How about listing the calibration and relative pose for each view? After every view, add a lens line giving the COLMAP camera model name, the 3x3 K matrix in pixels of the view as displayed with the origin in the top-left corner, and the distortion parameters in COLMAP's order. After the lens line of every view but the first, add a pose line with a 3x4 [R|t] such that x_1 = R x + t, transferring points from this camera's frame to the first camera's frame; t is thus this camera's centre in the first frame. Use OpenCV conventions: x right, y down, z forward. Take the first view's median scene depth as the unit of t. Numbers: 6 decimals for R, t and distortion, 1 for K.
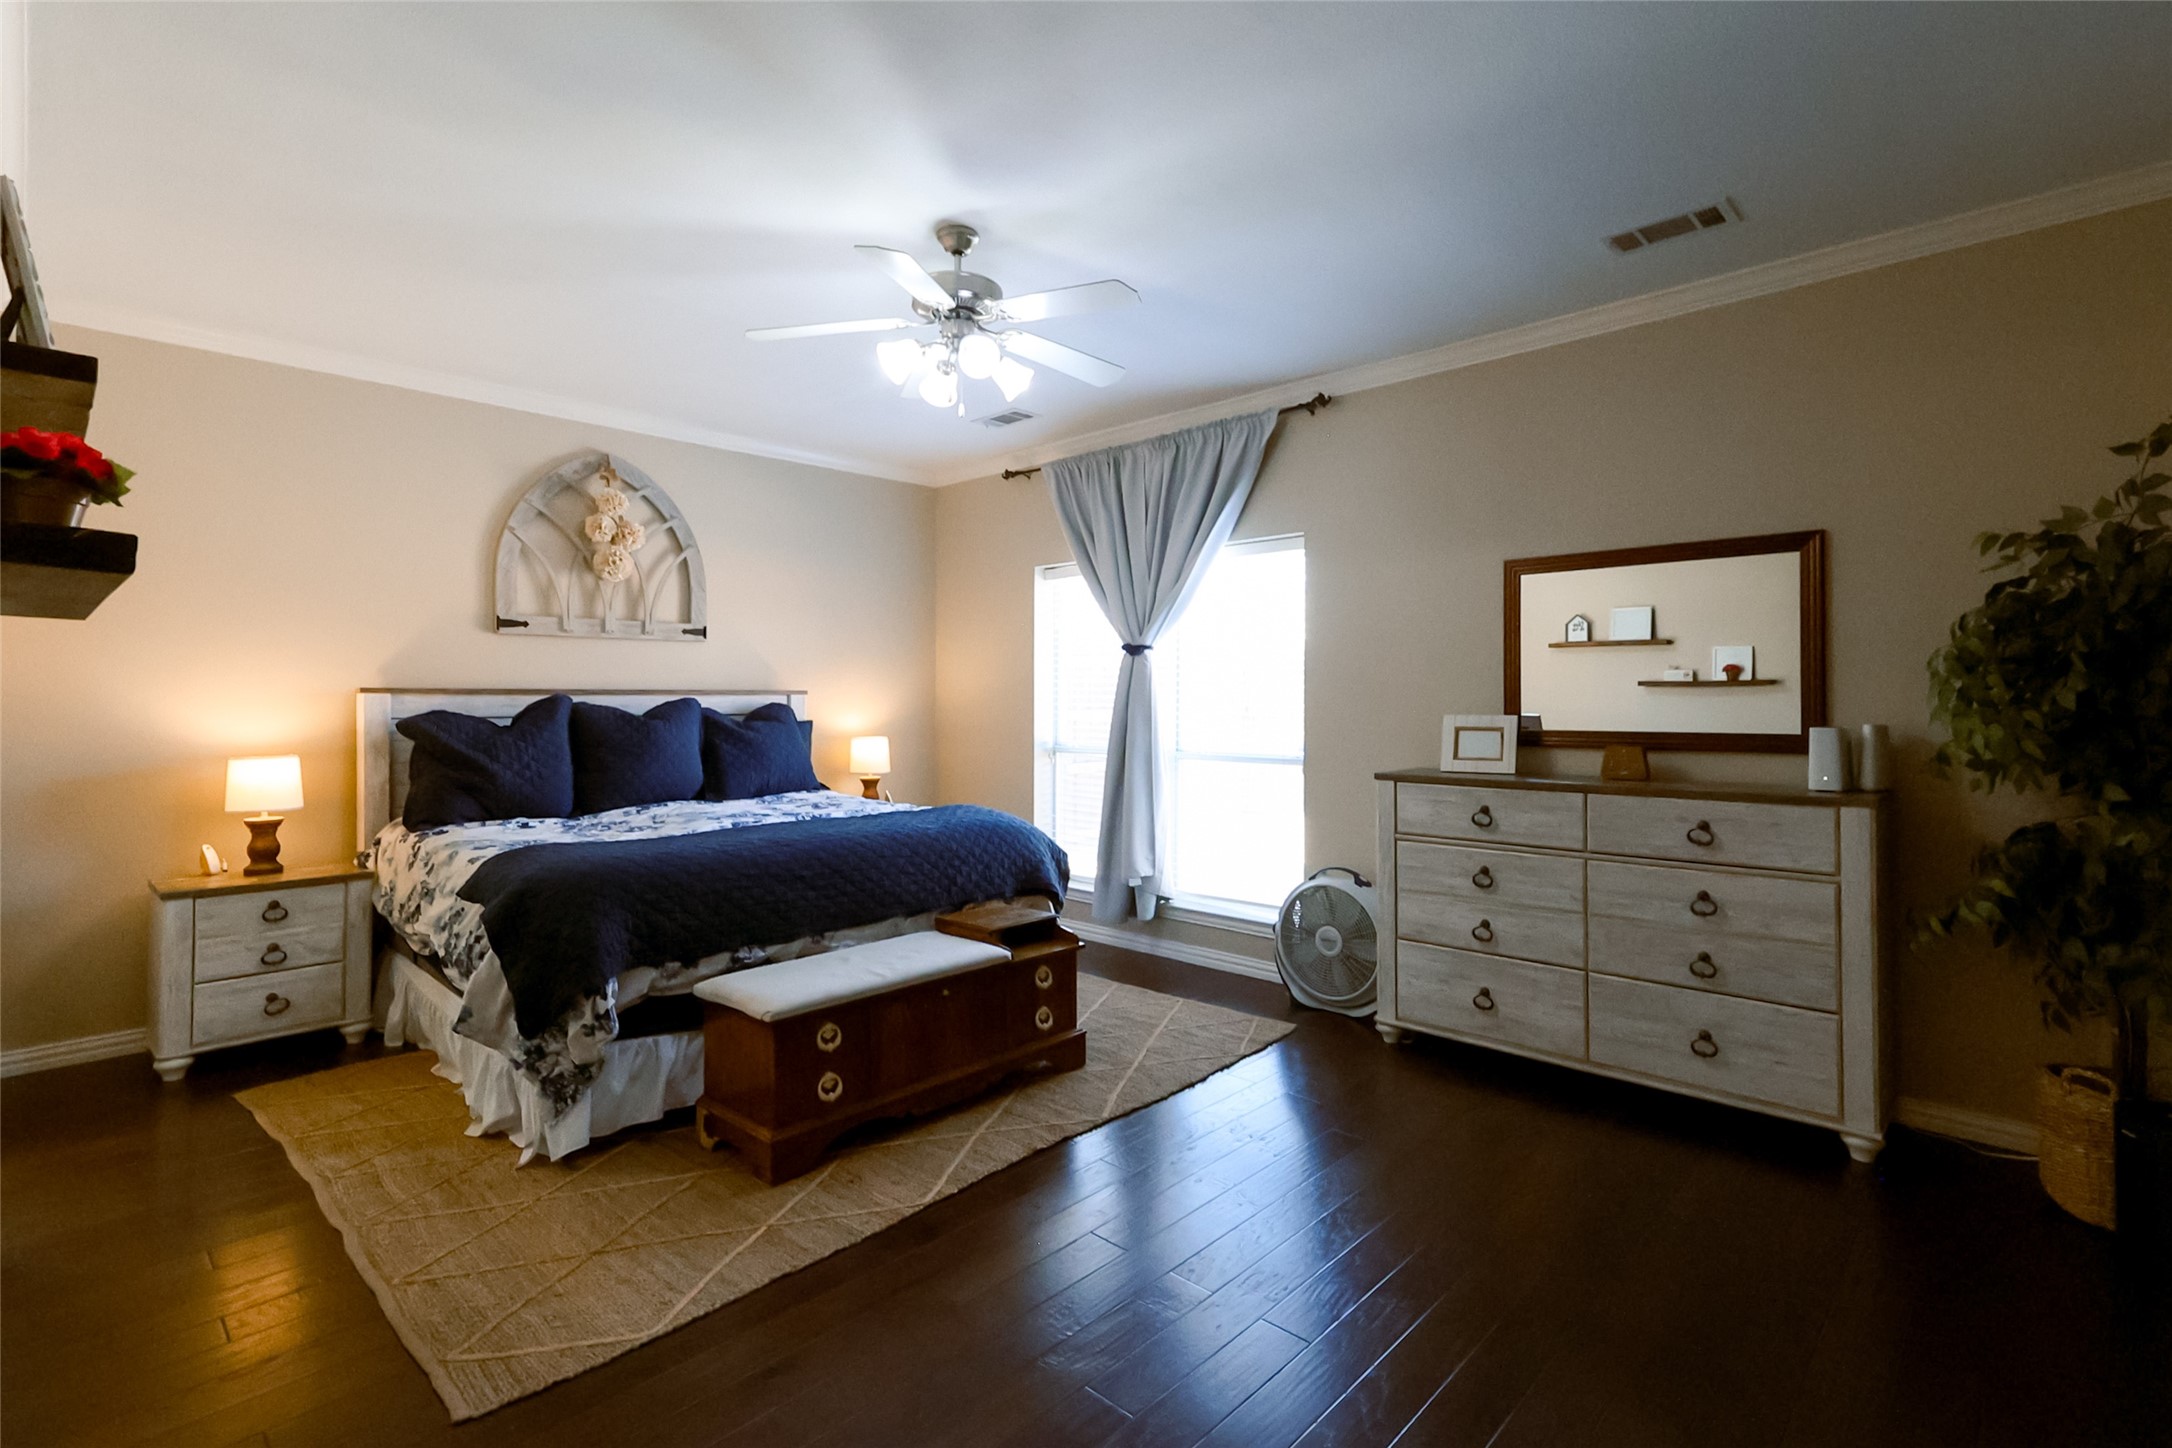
lens RADIAL K [[987.9, 0, 1098.2], [0, 987.9, 664.7], [0, 0, 1]] dist [-0.005085, 0.010094]
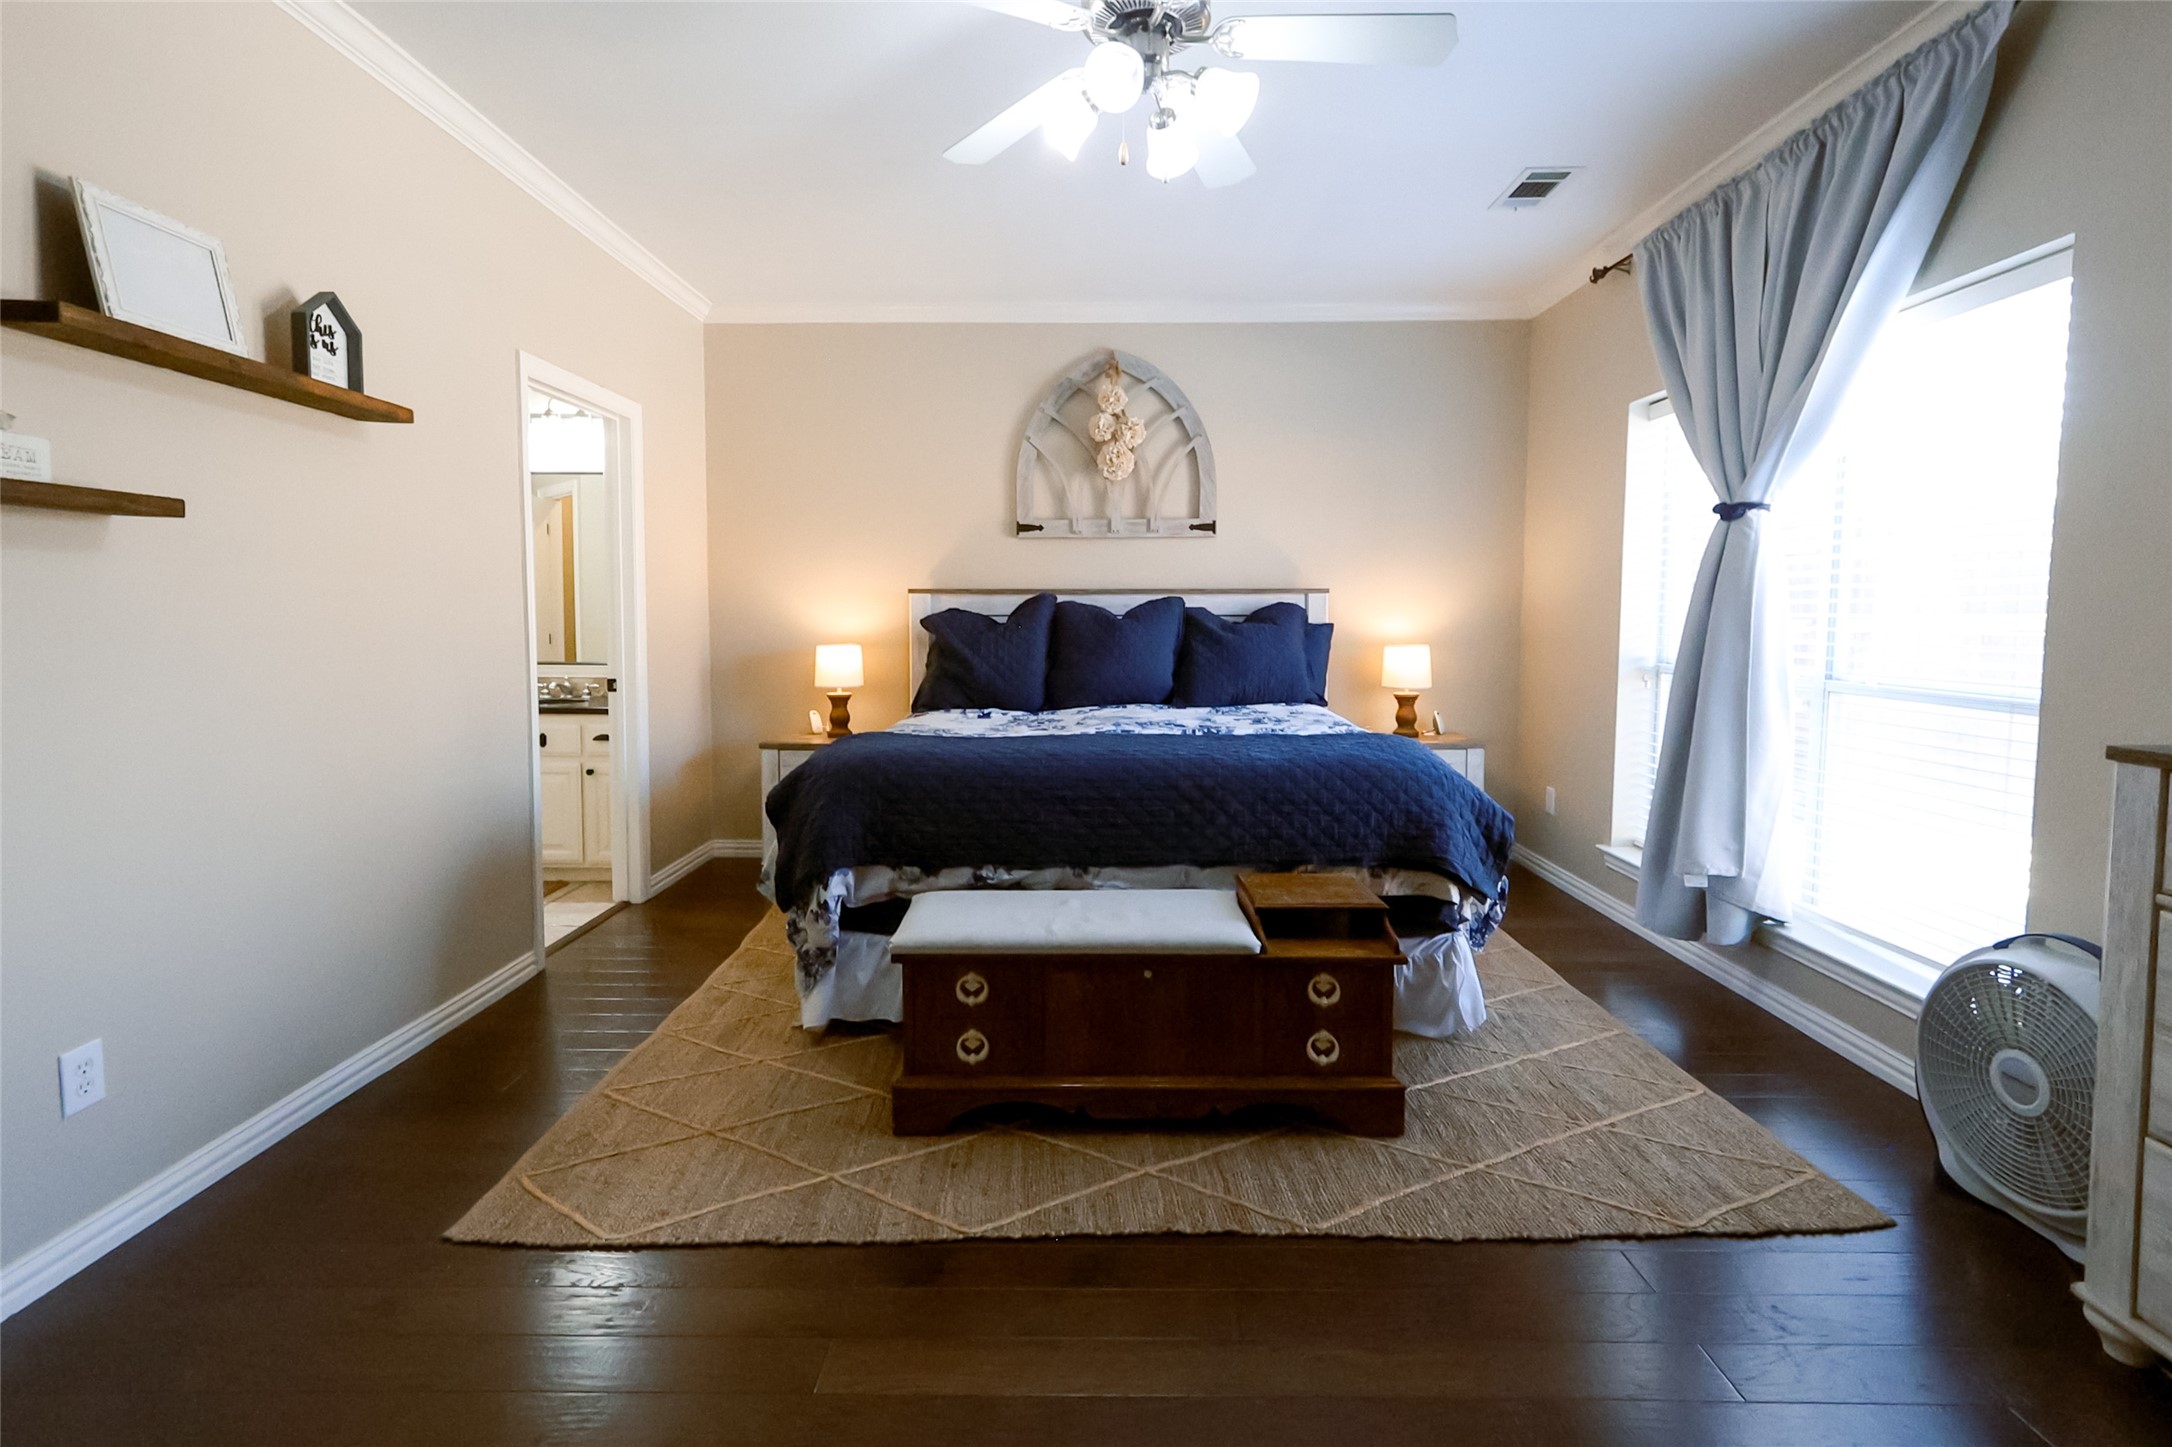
lens RADIAL K [[987.9, 0, 1098.2], [0, 987.9, 664.2], [0, 0, 1]] dist [-0.005085, 0.010094]
pose [[0.684681, 0.039001, -0.727799, 0.251265], [0.025739, 0.996651, 0.077622, 0.025156], [0.728389, -0.071879, 0.681384, 0.331057]]
